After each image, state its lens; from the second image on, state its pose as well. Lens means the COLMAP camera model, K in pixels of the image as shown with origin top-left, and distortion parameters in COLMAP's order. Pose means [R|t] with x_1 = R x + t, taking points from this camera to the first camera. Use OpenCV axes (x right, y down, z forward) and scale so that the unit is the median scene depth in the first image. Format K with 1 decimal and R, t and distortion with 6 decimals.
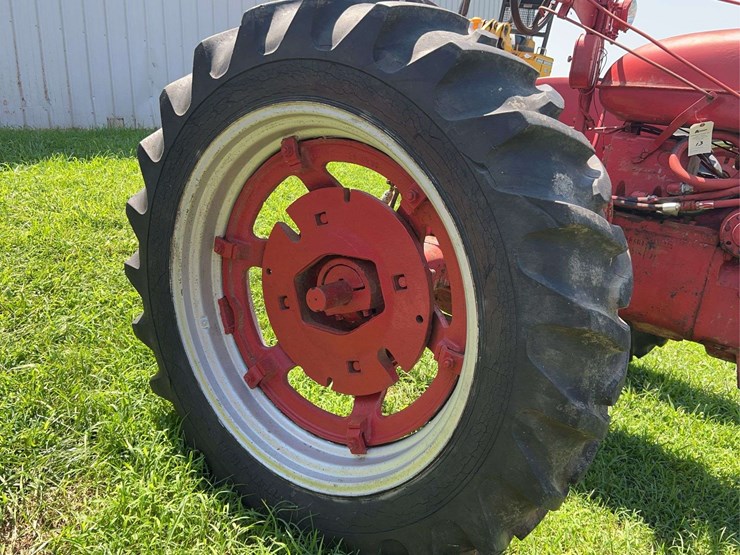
lens RADIAL K [[603.9, 0, 370.0], [0, 603.9, 277.5], [0, 0, 1]] dist [0.054929, -0.057533]
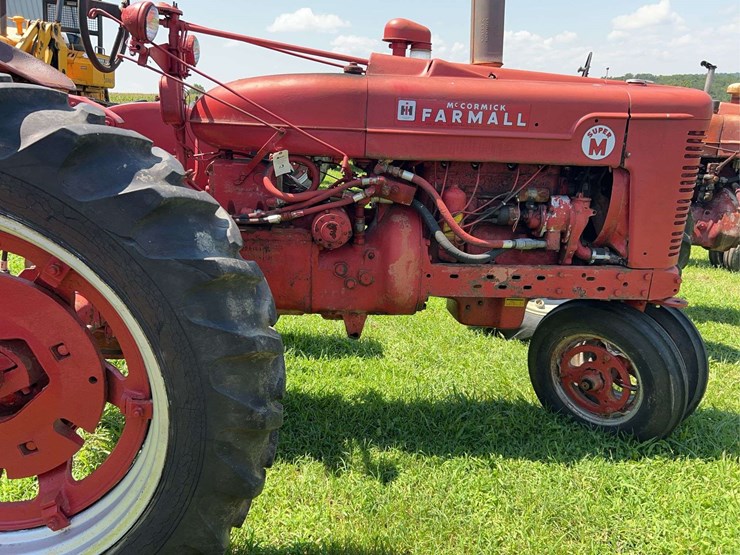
lens RADIAL K [[562.4, 0, 372.5], [0, 562.4, 282.6], [0, 0, 1]] dist [0.052039, -0.061646]
pose [[0.774506, -0.255042, 0.578873, -0.059762], [0.224036, 0.966398, 0.126028, -0.096507], [-0.591564, 0.032079, 0.805620, -0.053896]]
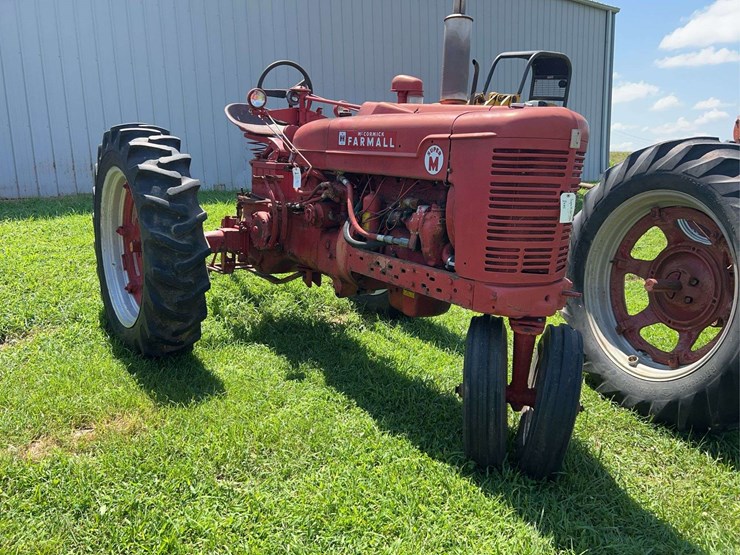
lens RADIAL K [[561.9, 0, 366.8], [0, 561.9, 281.1], [0, 0, 1]] dist [0.046979, -0.048441]
pose [[0.944291, -0.000418, -0.329112, 1.442859], [-0.028595, 0.996113, -0.083309, 0.312517], [0.327868, 0.088079, 0.940609, -0.752074]]
